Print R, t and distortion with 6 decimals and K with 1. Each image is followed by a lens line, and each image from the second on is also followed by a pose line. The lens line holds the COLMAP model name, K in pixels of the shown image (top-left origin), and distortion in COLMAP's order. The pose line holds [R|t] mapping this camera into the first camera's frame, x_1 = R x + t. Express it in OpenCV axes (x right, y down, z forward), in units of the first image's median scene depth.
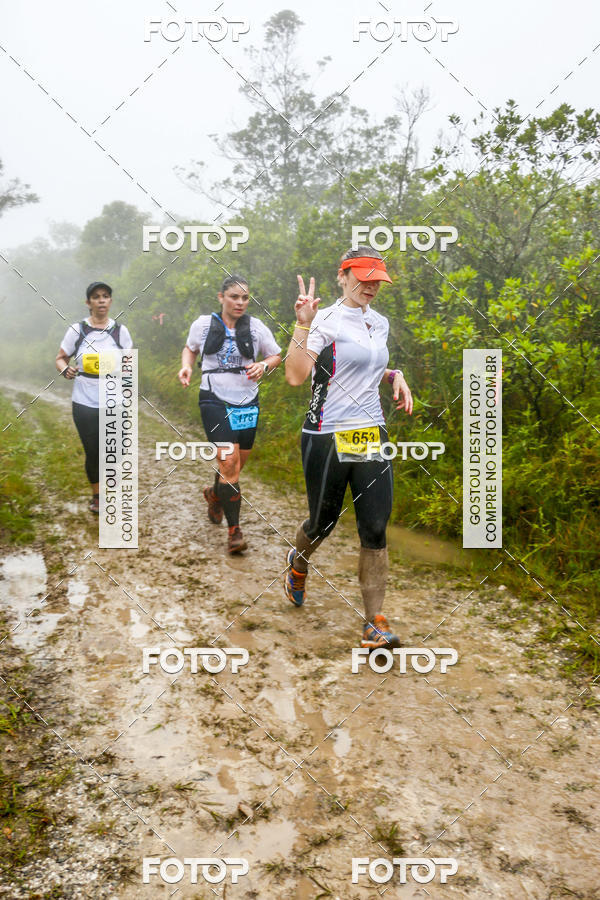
lens RADIAL K [[818.3, 0, 307.1], [0, 818.3, 460.8], [0, 0, 1]] dist [-0.165227, 0.220397]
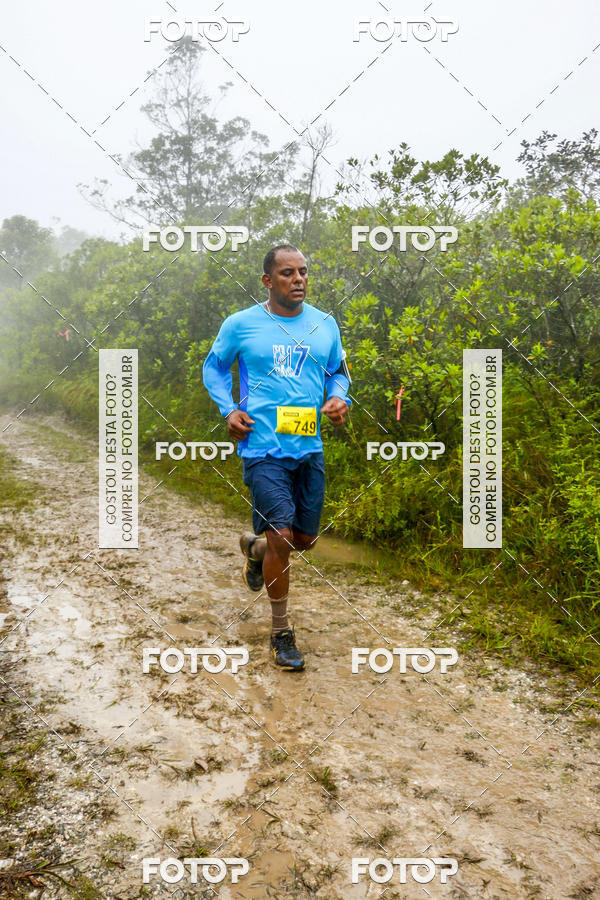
lens RADIAL K [[811.1, 0, 303.3], [0, 811.1, 453.5], [0, 0, 1]] dist [-0.159507, 0.199284]
pose [[0.992524, -0.003582, 0.121993, -0.035015], [0.006858, 0.999627, -0.026443, 0.006691], [-0.121853, 0.027082, 0.992179, -0.096950]]
